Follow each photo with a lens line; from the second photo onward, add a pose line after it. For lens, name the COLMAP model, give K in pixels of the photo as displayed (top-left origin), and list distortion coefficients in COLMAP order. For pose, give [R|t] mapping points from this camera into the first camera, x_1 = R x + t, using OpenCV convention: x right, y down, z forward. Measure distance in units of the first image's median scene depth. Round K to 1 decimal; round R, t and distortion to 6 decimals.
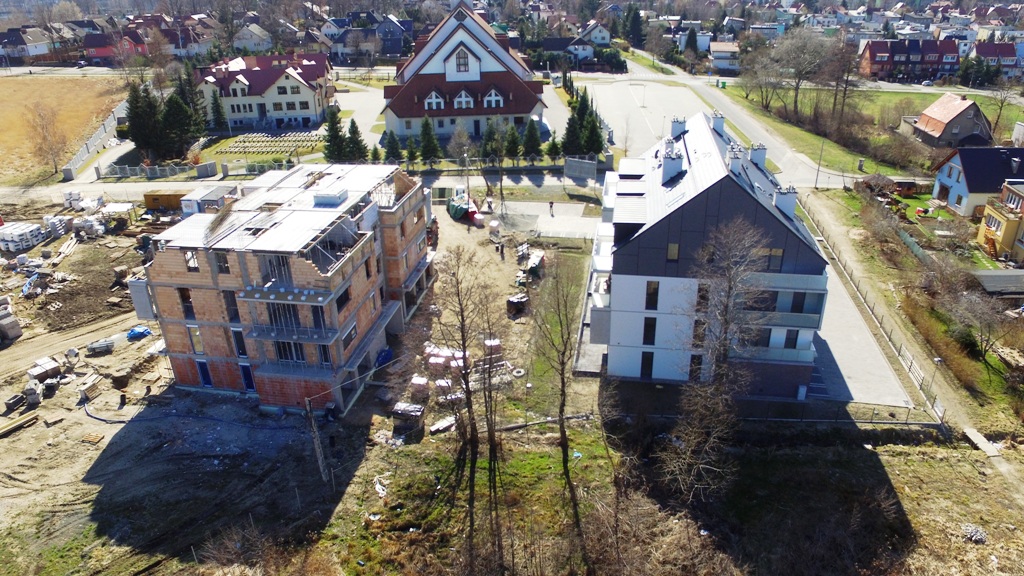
lens RADIAL K [[691.6, 0, 520.6], [0, 691.6, 291.9], [0, 0, 1]] dist [-0.126840, 0.091889]
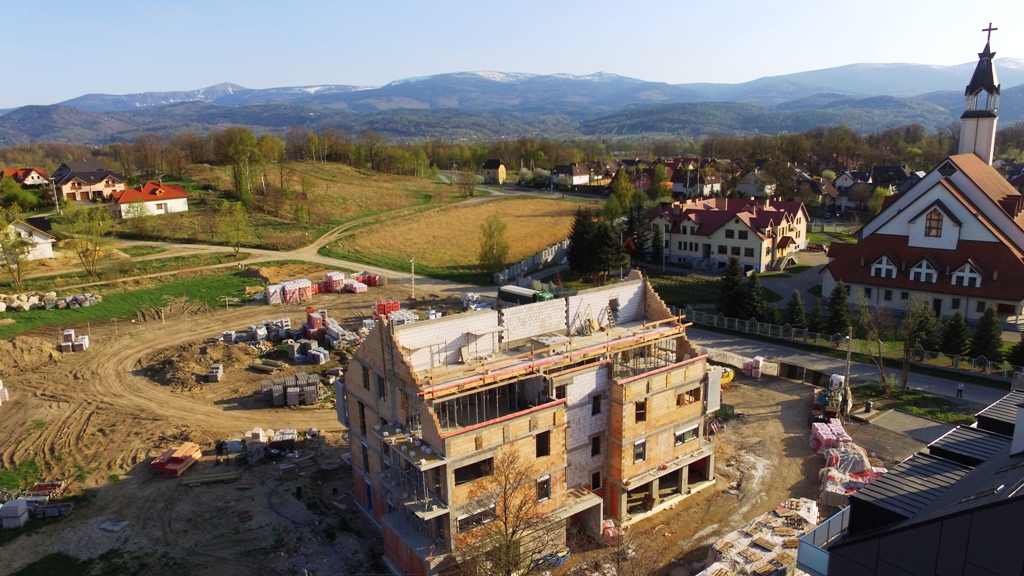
lens RADIAL K [[691.6, 0, 521.3], [0, 691.6, 289.0], [0, 0, 1]] dist [-0.126840, 0.091889]
pose [[0.712452, 0.151870, -0.685090, 0.116098], [-0.294783, 0.950750, -0.095795, -0.051651], [0.636801, 0.270202, 0.722132, 0.157985]]
